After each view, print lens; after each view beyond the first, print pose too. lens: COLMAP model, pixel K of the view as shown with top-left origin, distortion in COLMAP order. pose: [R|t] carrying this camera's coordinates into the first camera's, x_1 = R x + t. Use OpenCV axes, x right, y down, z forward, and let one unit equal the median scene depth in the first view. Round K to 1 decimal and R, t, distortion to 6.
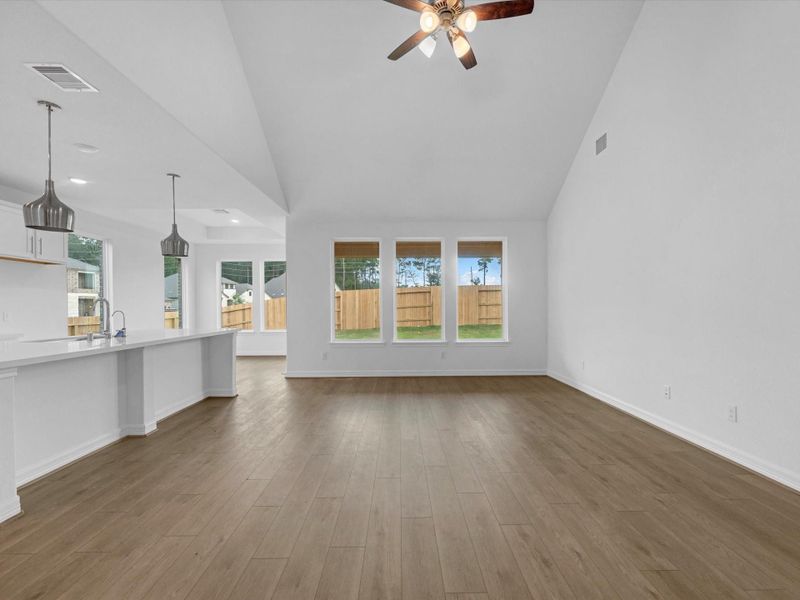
lens RADIAL K [[368.0, 0, 398.8], [0, 368.0, 316.8], [0, 0, 1]] dist [-0.001291, 0.000120]
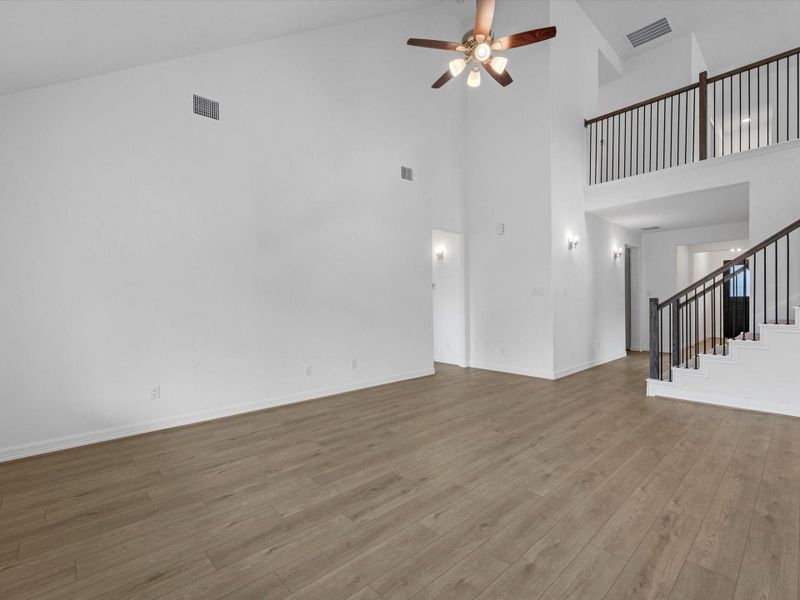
lens RADIAL K [[369.0, 0, 400.0], [0, 369.0, 300.0], [0, 0, 1]] dist [0.001408, 0.000283]
pose [[-0.670784, 0.019177, 0.741404, -0.270762], [0.035297, 0.999358, 0.006085, -0.025108], [-0.740812, 0.030251, -0.671031, 0.929871]]
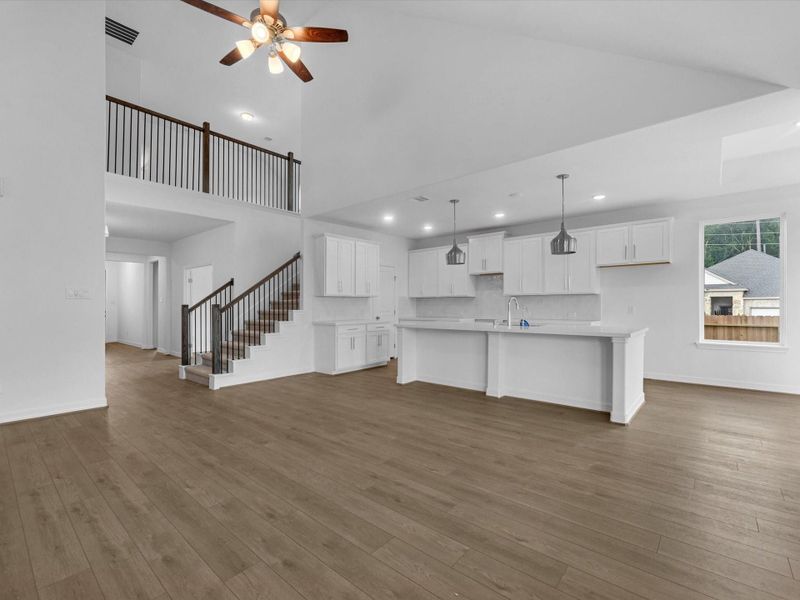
lens RADIAL K [[369.0, 0, 400.0], [0, 369.0, 300.0], [0, 0, 1]] dist [0.001408, 0.000283]
pose [[-0.657050, -0.000779, -0.753847, 0.322706], [-0.008980, 0.999937, 0.006793, -0.025616], [0.753794, 0.011233, -0.657015, 0.936039]]
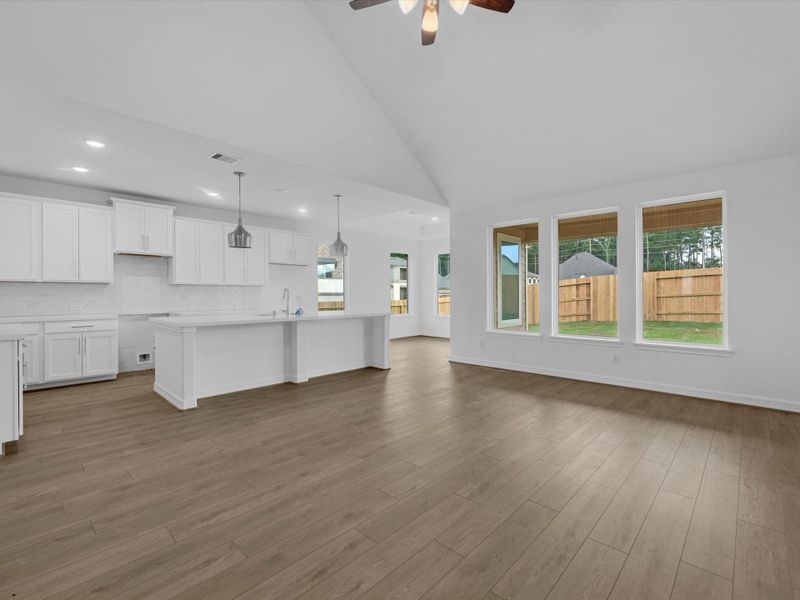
lens RADIAL K [[369.0, 0, 400.0], [0, 369.0, 300.0], [0, 0, 1]] dist [0.001408, 0.000283]
pose [[0.725839, 0.017089, -0.687652, 0.328747], [-0.024380, 0.999702, -0.000890, -0.006590], [0.687432, 0.017412, 0.726040, 0.126650]]
